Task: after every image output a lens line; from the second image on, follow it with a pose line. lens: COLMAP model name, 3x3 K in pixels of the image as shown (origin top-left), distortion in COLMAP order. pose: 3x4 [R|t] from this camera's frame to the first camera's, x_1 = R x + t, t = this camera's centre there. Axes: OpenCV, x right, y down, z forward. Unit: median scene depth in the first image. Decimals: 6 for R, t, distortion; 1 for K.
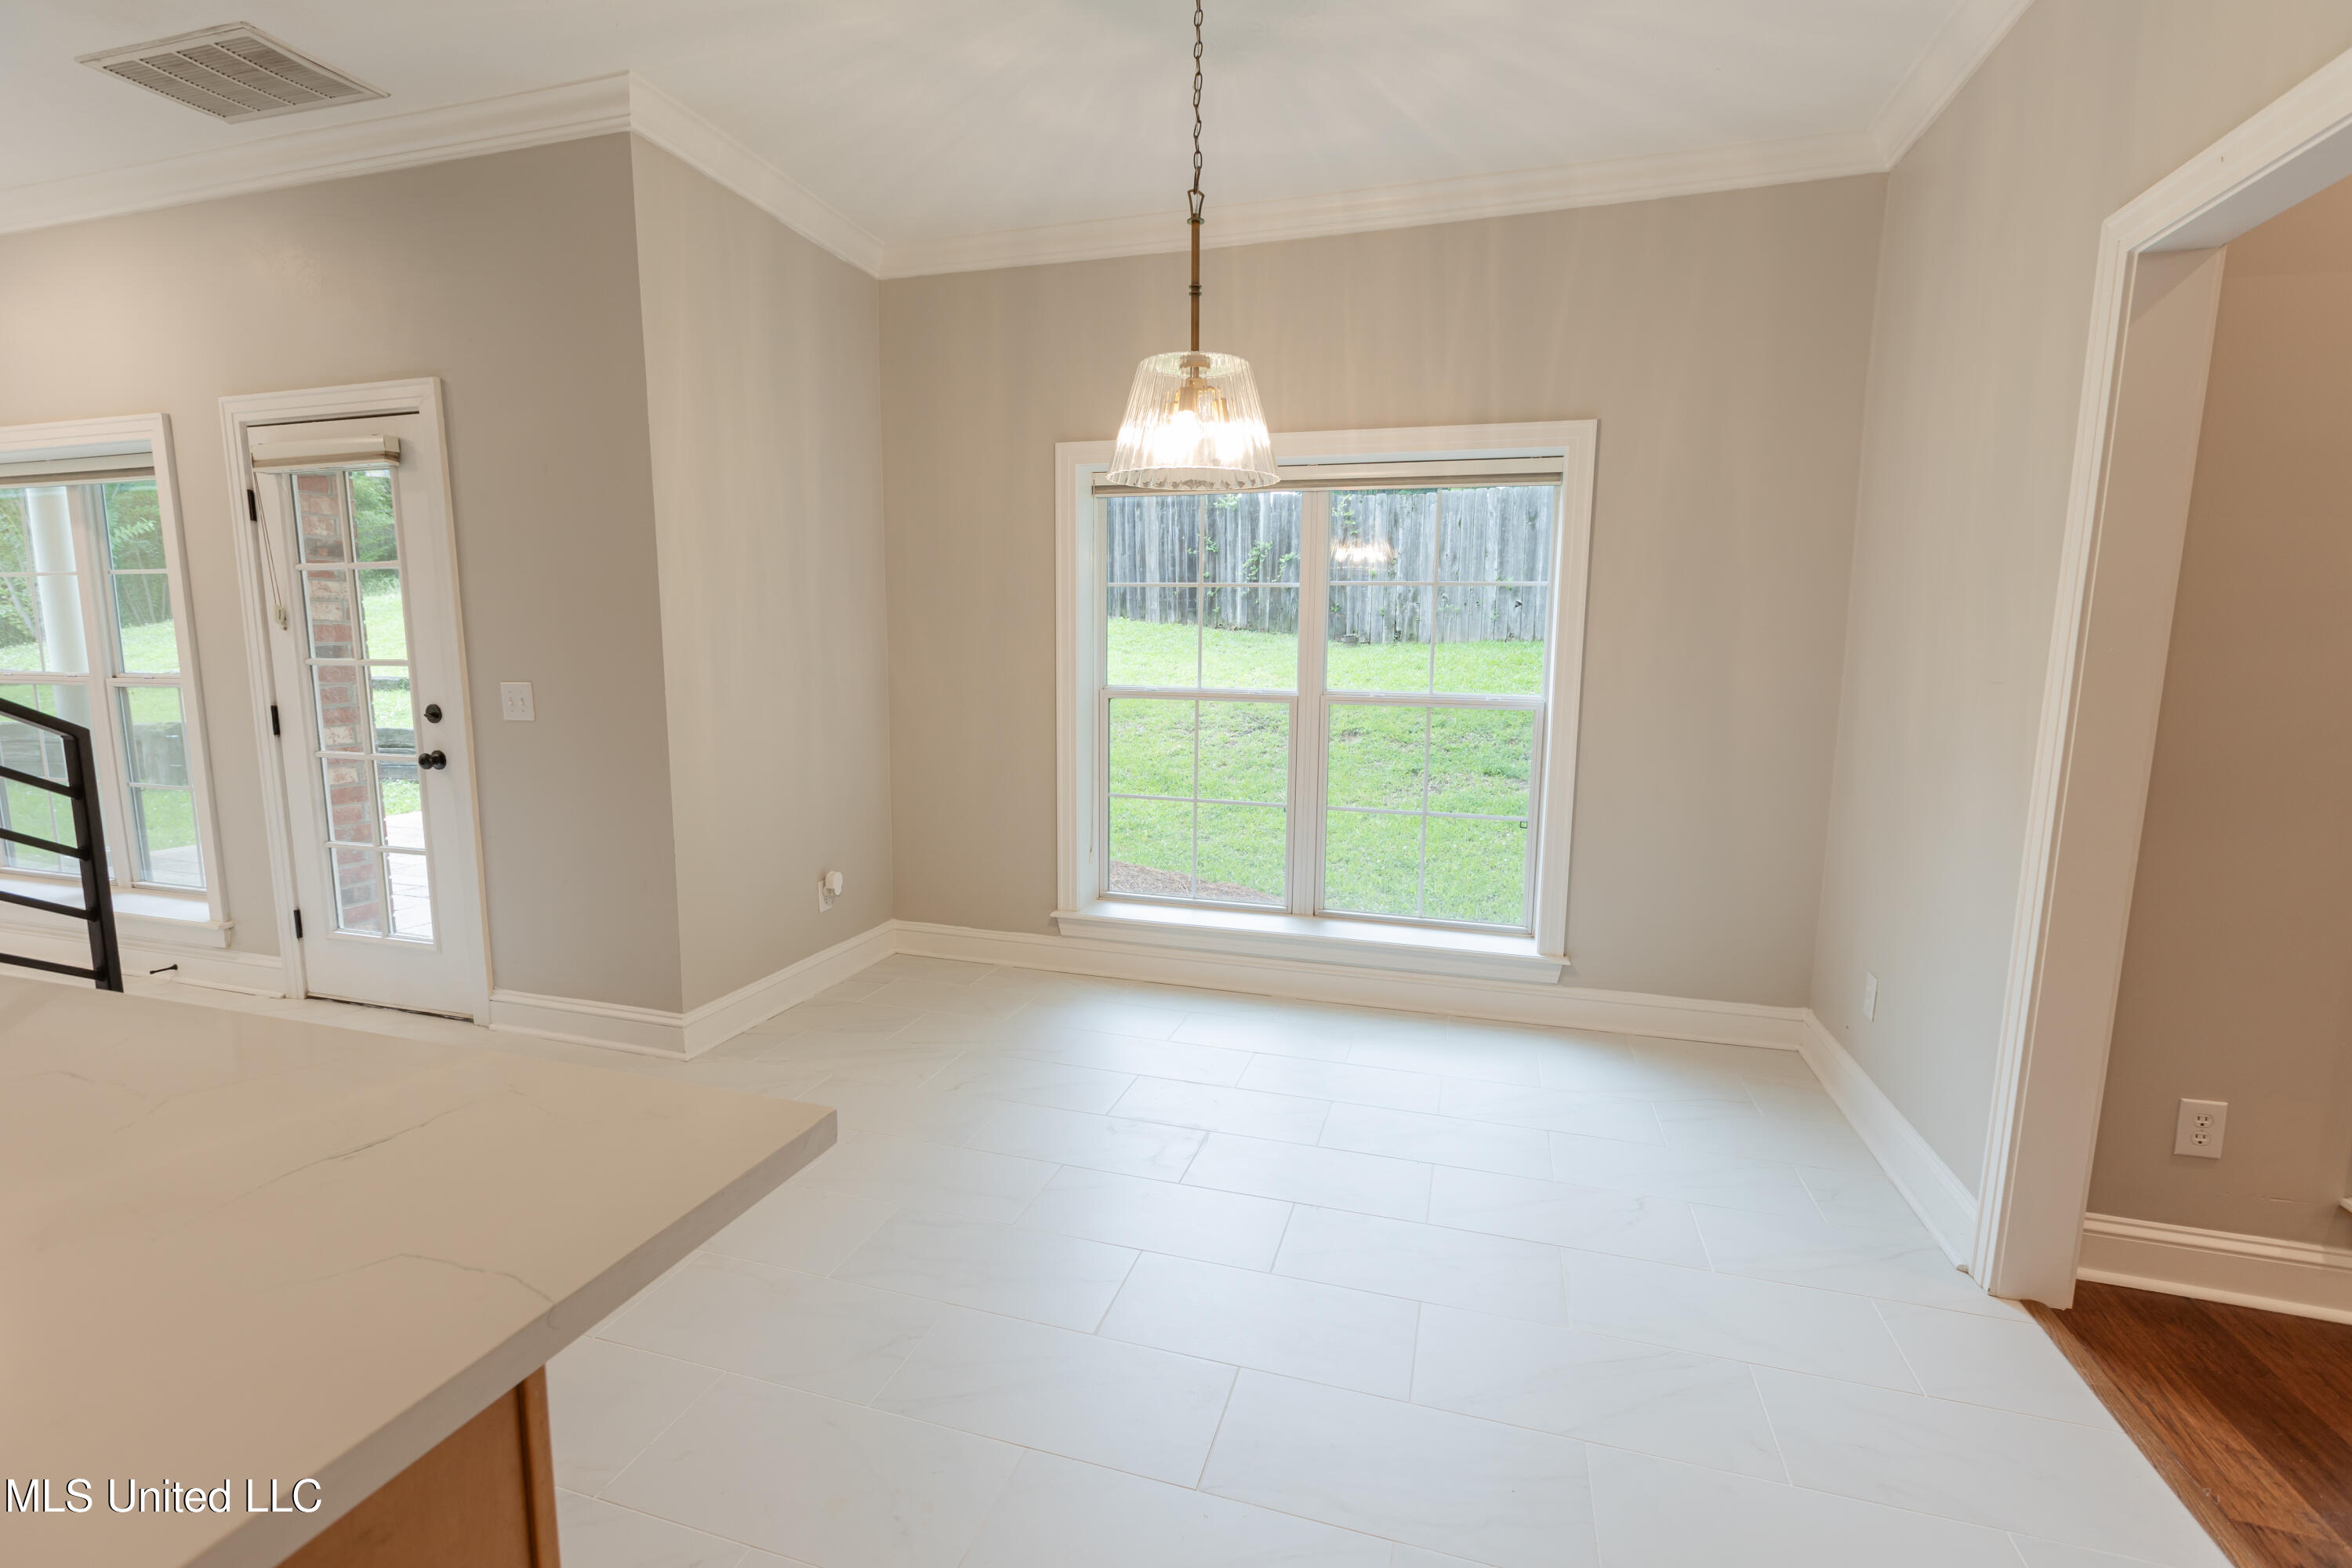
lens RADIAL K [[1058.1, 0, 1176.0], [0, 1058.1, 784.0], [0, 0, 1]] dist [0.003983, 0.000389]
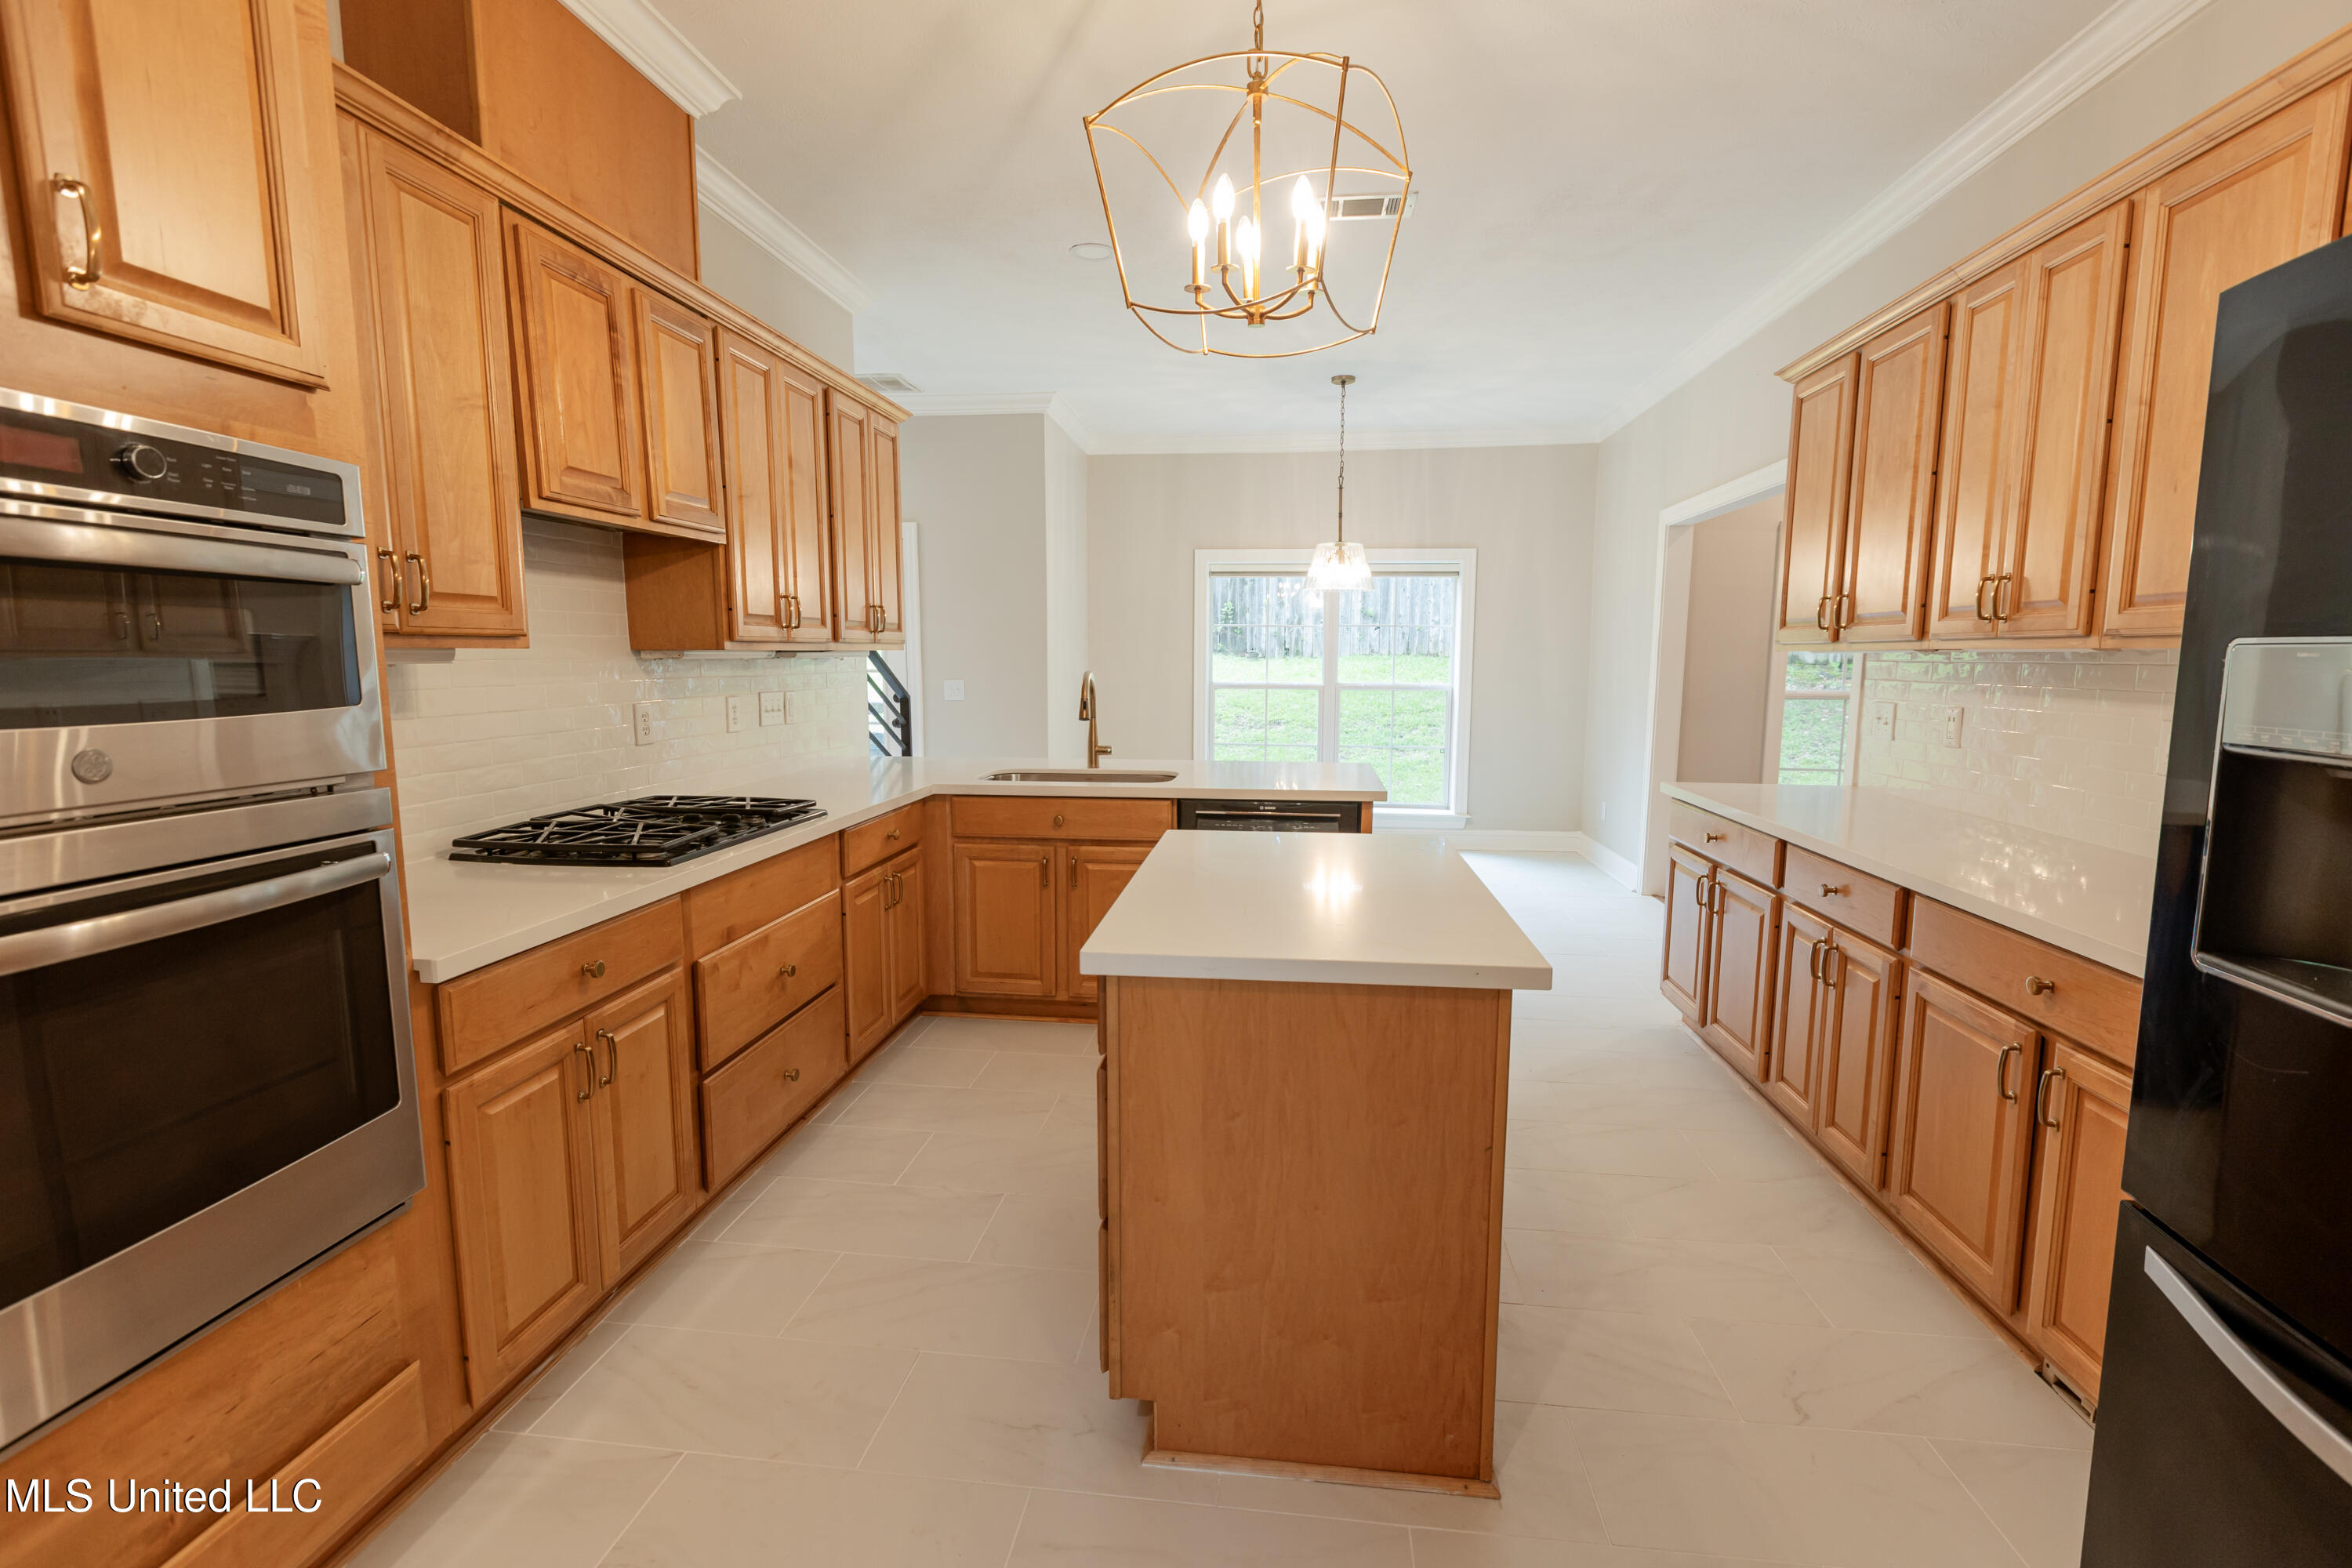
lens RADIAL K [[1058.1, 0, 1176.0], [0, 1058.1, 784.0], [0, 0, 1]] dist [0.003983, 0.000389]
pose [[0.985602, -0.032294, 0.165970, -0.503796], [0.034683, 0.999332, -0.011513, 0.110753], [-0.165487, 0.017104, 0.986064, -0.870034]]
